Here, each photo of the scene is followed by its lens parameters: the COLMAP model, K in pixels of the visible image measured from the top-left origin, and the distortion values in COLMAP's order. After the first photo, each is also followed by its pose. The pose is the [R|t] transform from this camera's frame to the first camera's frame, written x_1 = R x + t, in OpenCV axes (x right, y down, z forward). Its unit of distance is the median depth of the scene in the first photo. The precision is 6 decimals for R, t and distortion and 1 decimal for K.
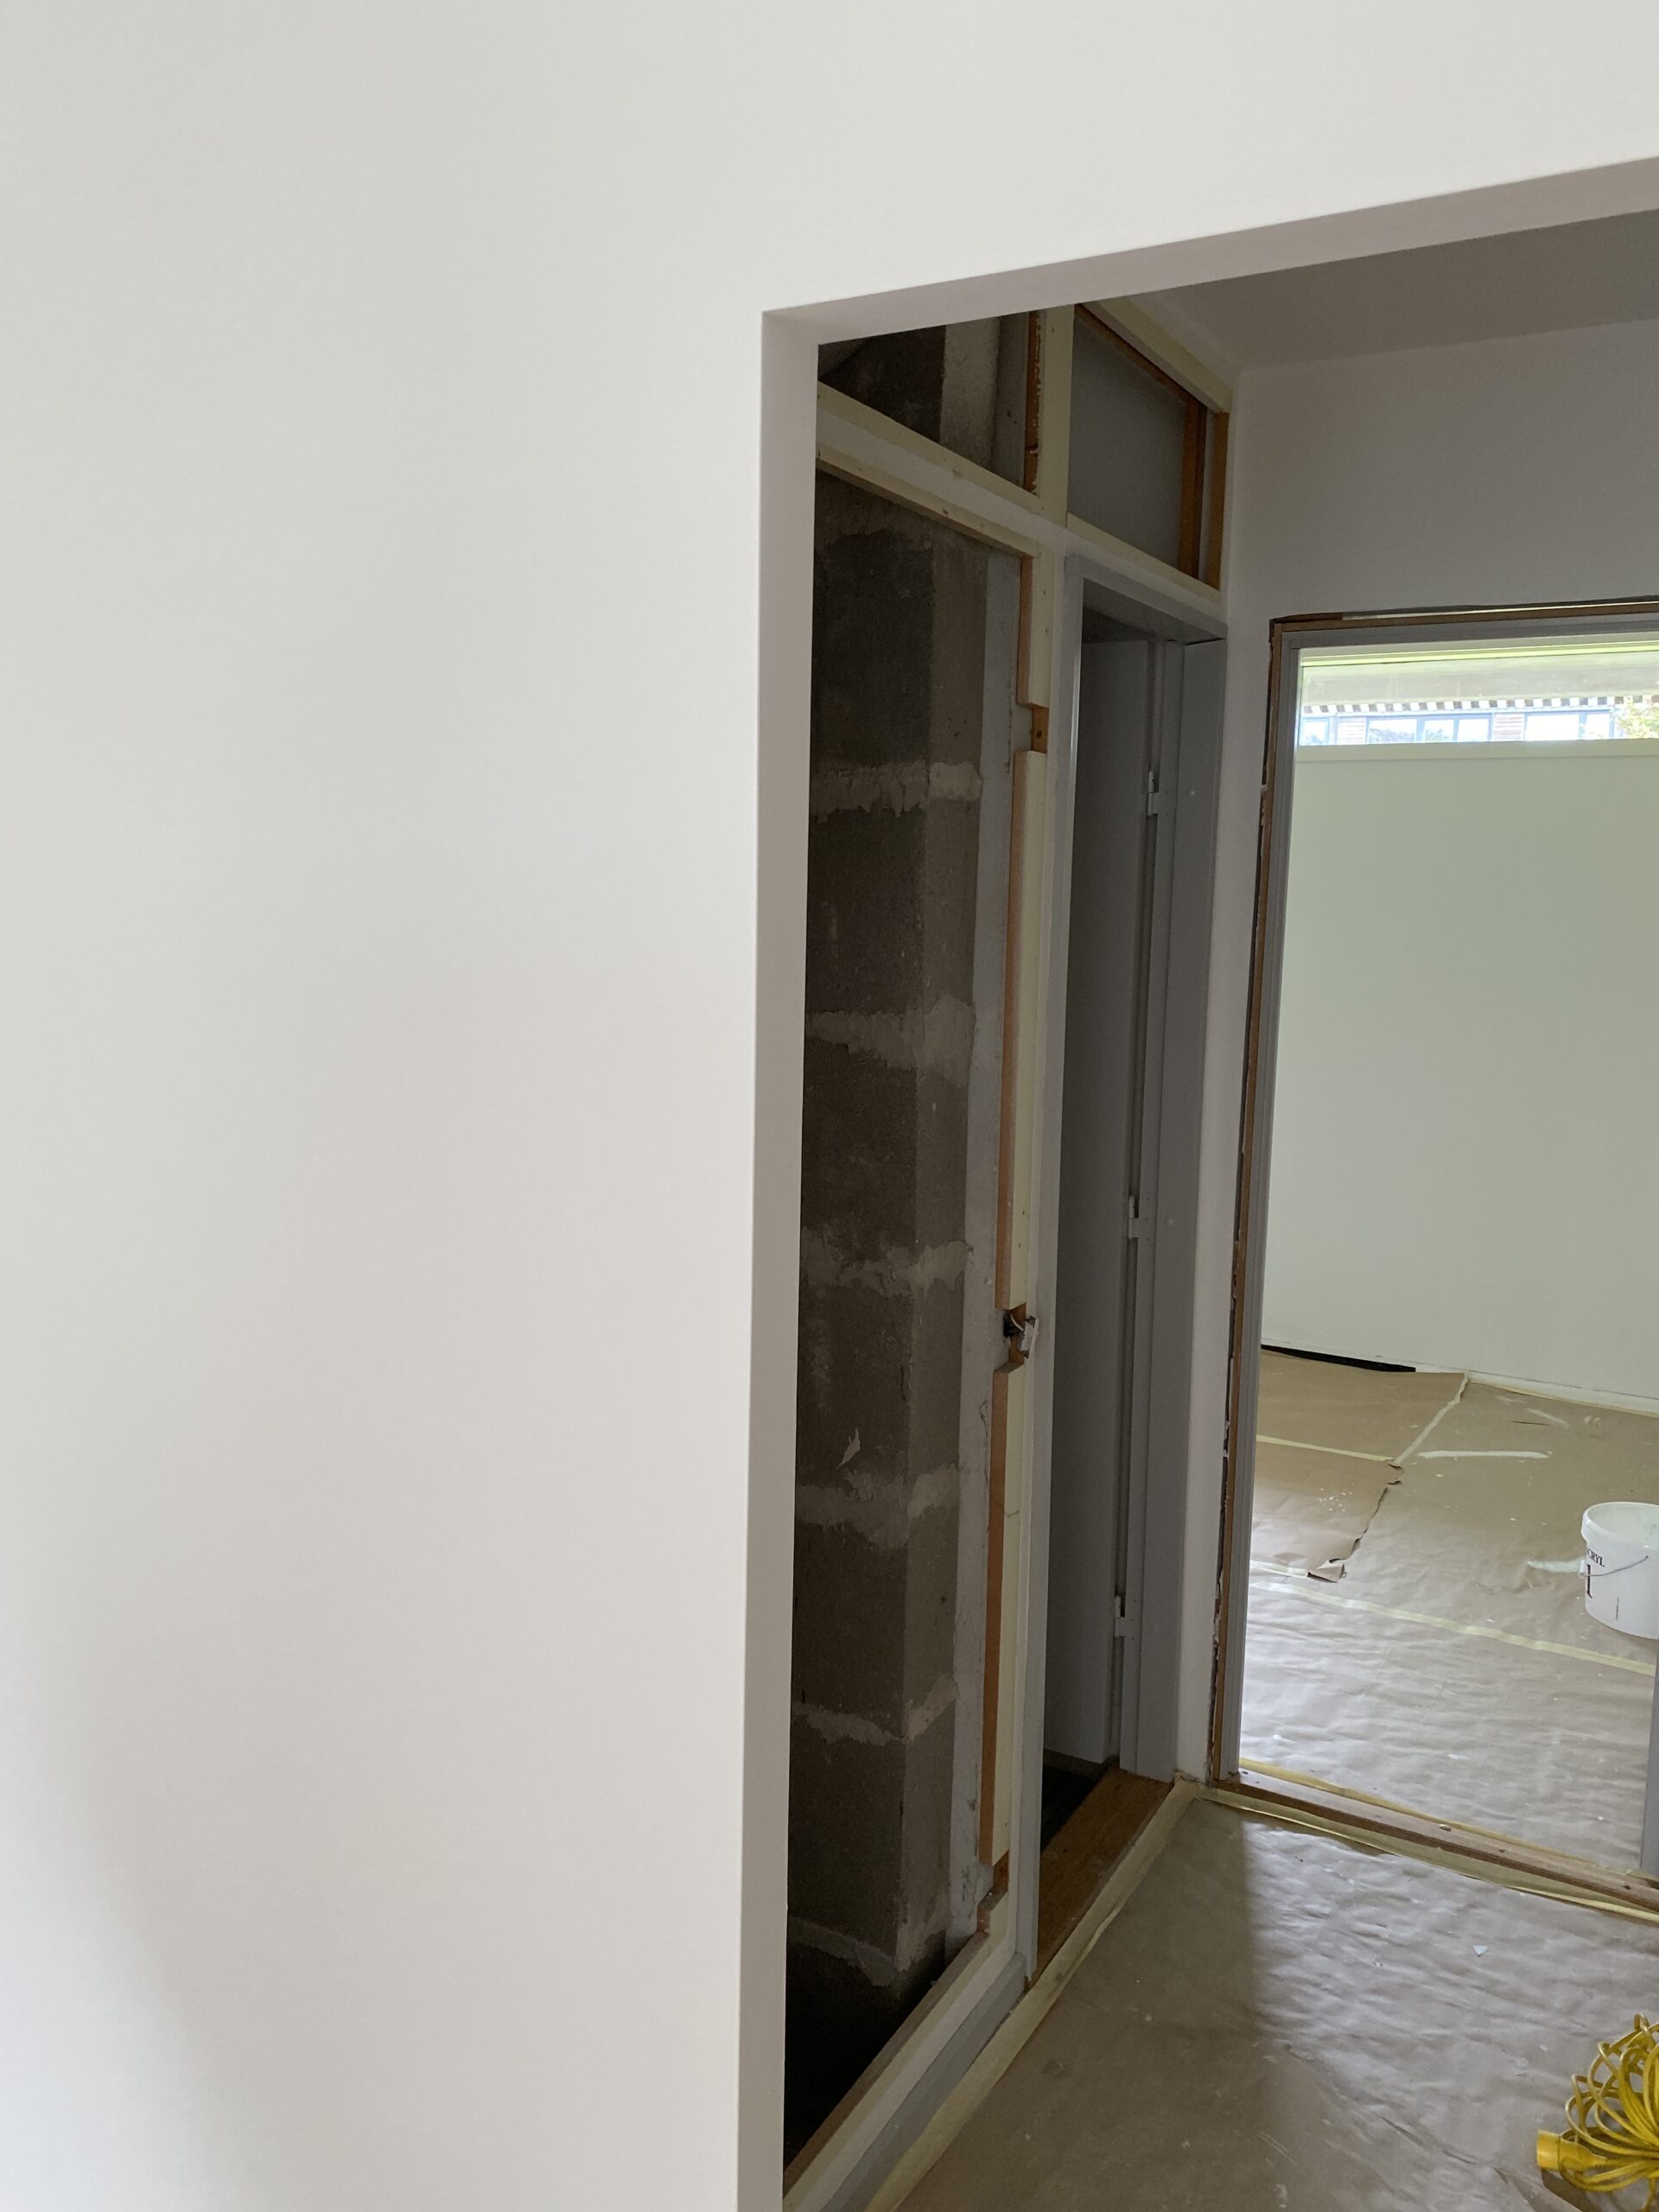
lens RADIAL K [[1704.4, 0, 830.0], [0, 1704.4, 1128.1], [0, 0, 1]] dist [0.044880, -0.054543]
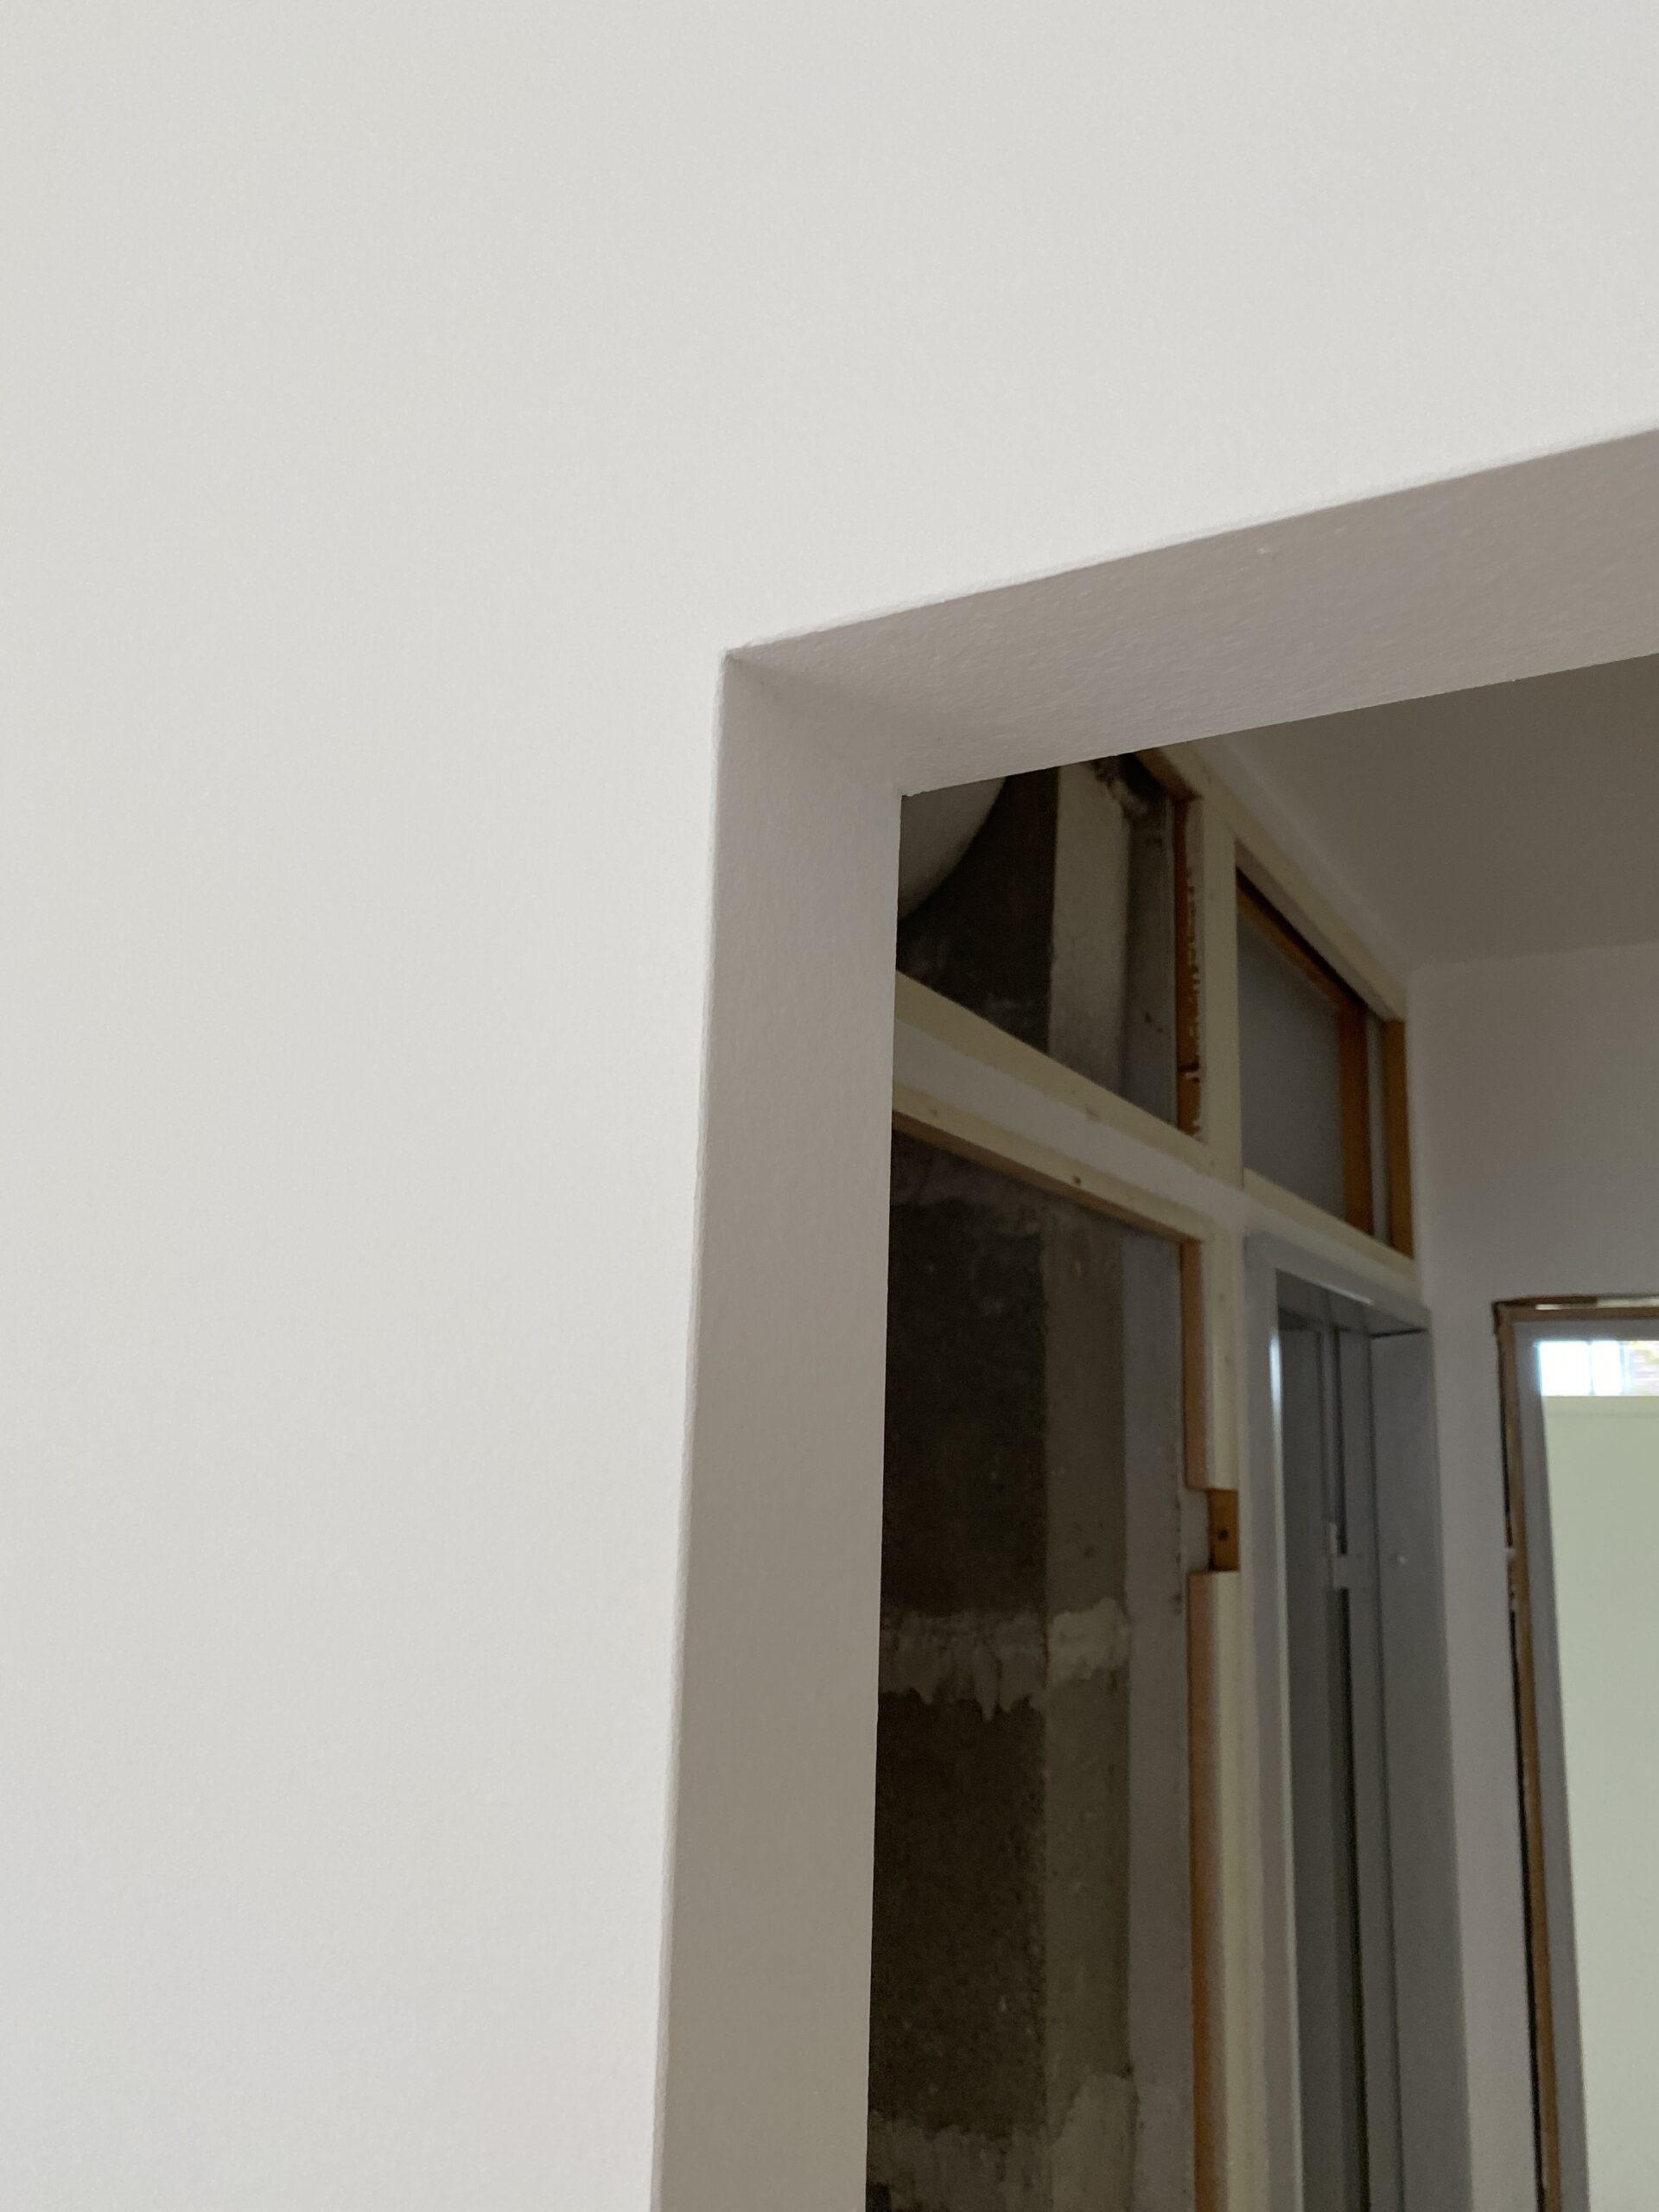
lens RADIAL K [[1704.4, 0, 830.0], [0, 1704.4, 1110.3], [0, 0, 1]] dist [0.044880, -0.054543]
pose [[0.999955, 0.007123, 0.006220, -0.011623], [-0.004615, 0.941691, -0.336447, -0.159163], [-0.008254, 0.336404, 0.941682, 0.388273]]
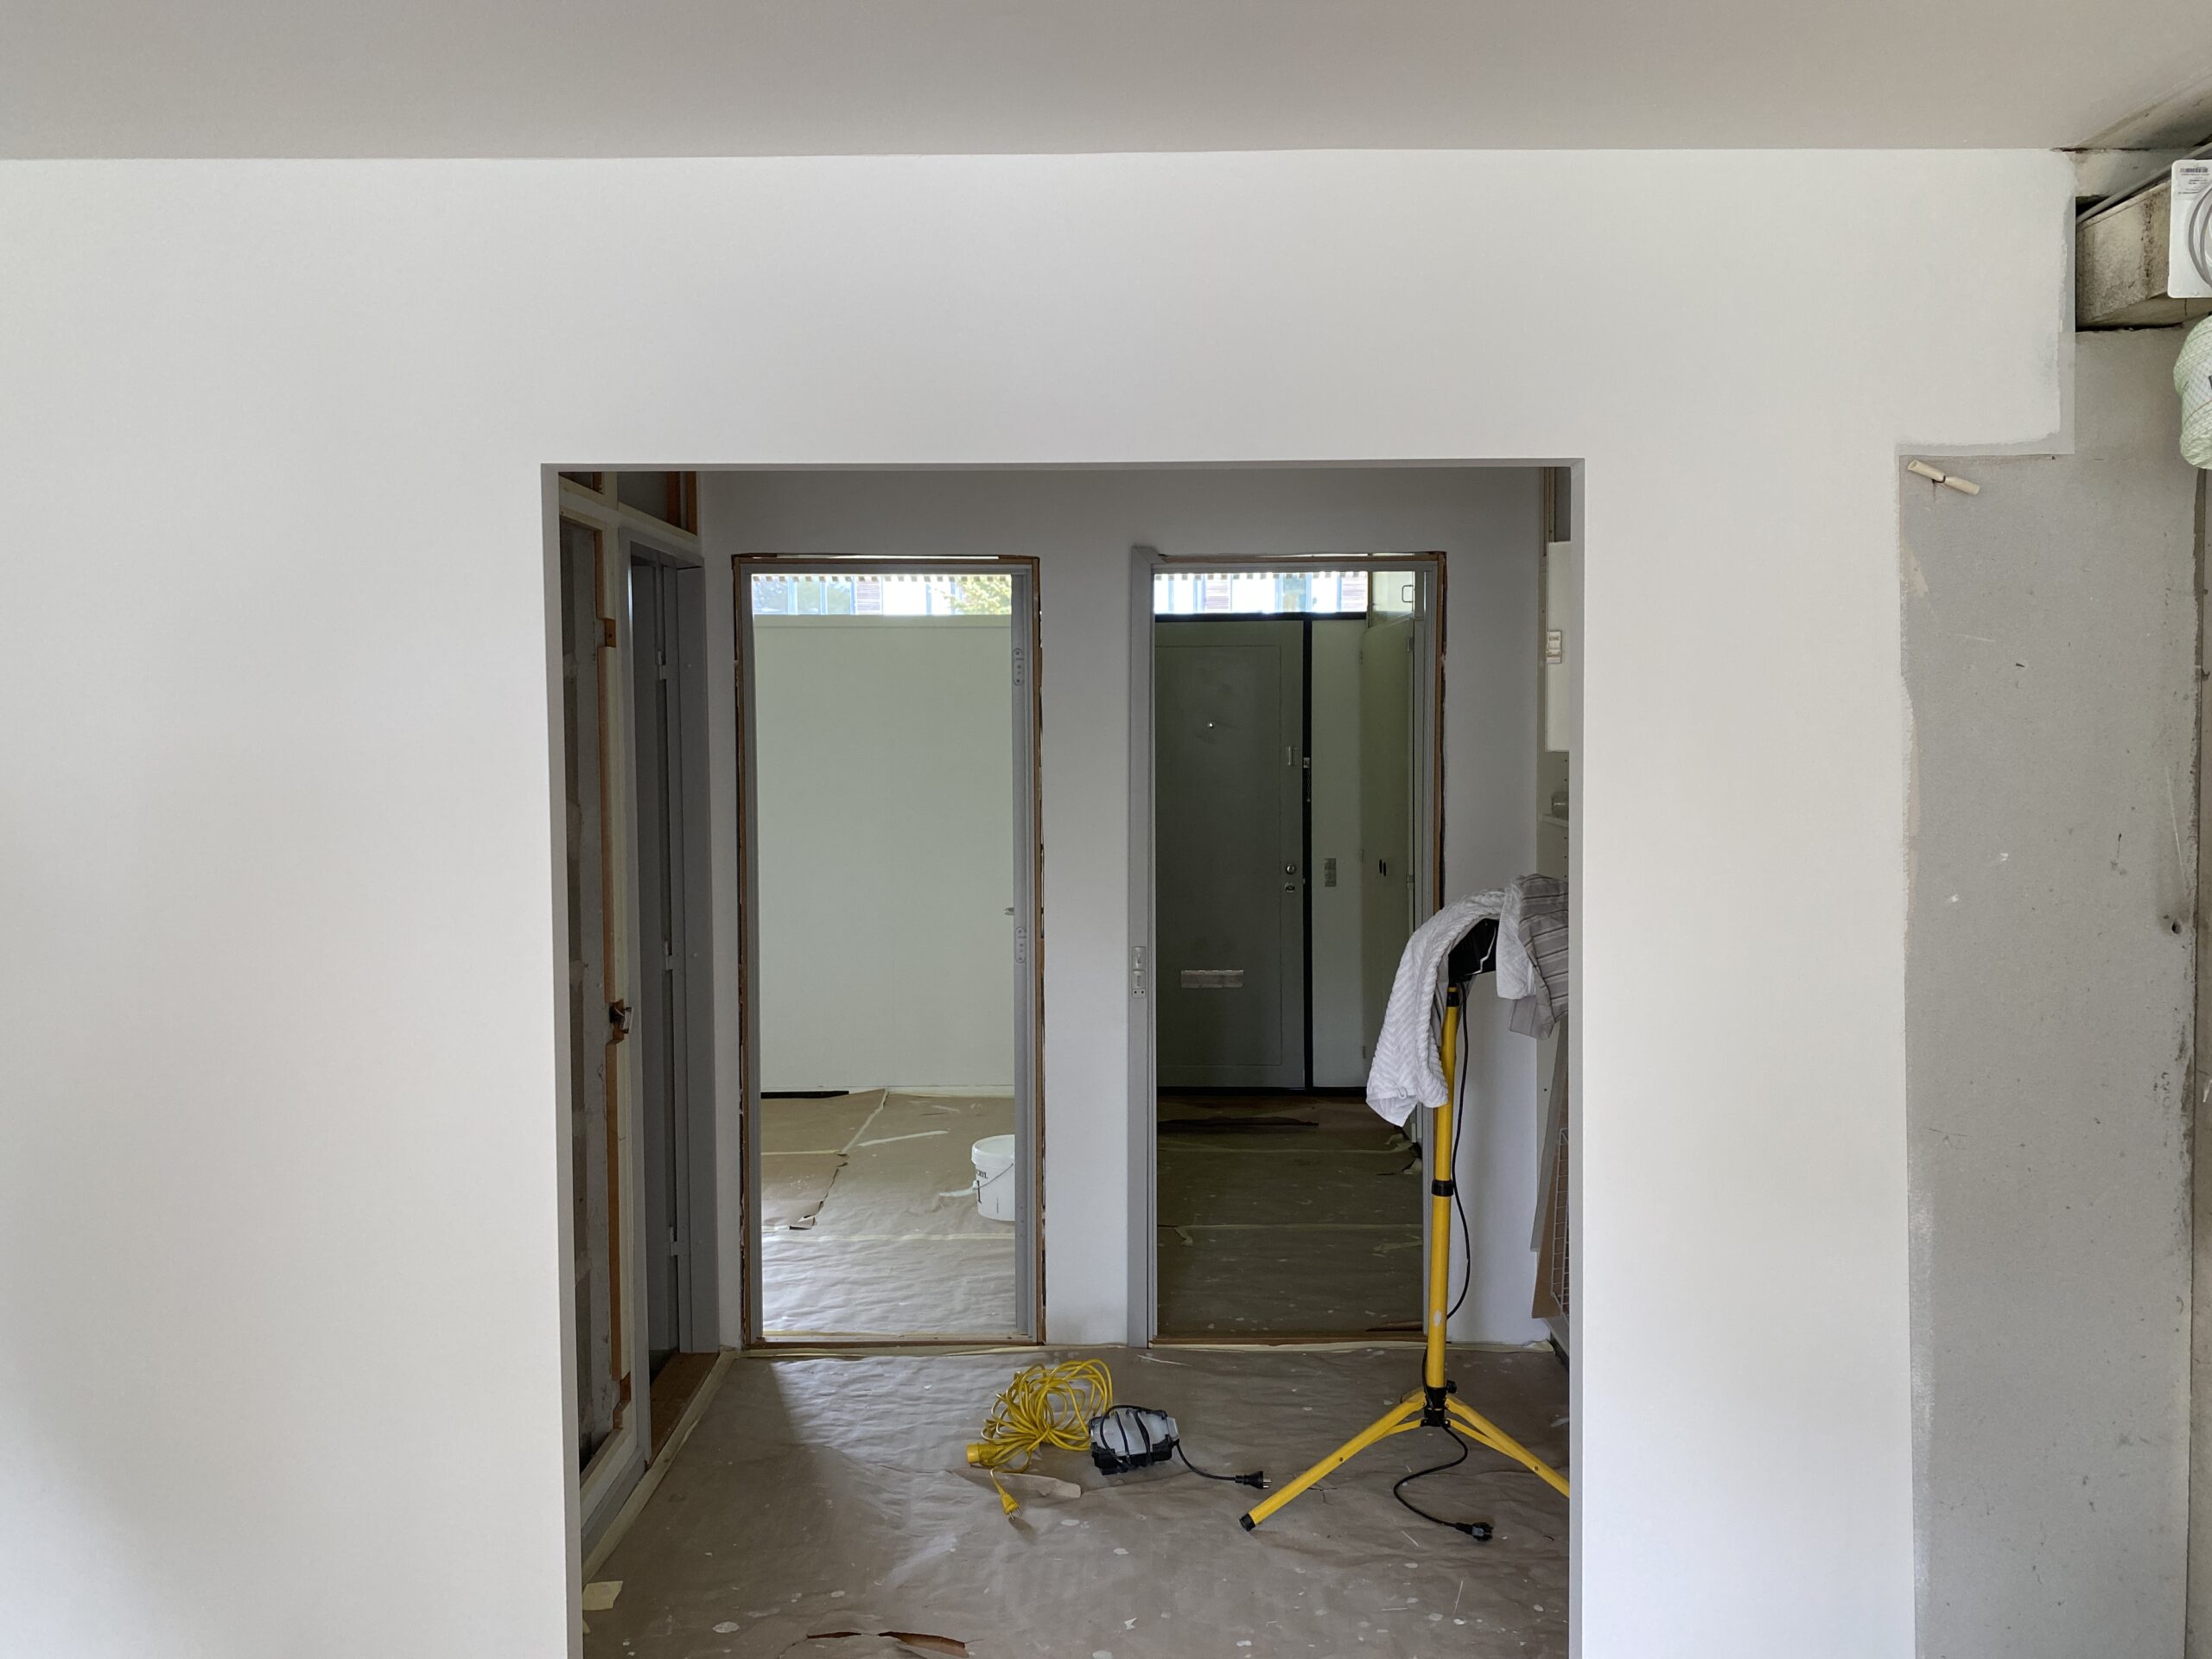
lens RADIAL K [[1704.4, 0, 1148.9], [0, 1704.4, 823.2], [0, 0, 1]] dist [0.044880, -0.054543]
pose [[0.862456, -0.051690, 0.503486, -0.237896], [0.089709, 0.994633, -0.051556, 0.064951], [-0.498119, 0.089632, 0.862464, -0.566381]]
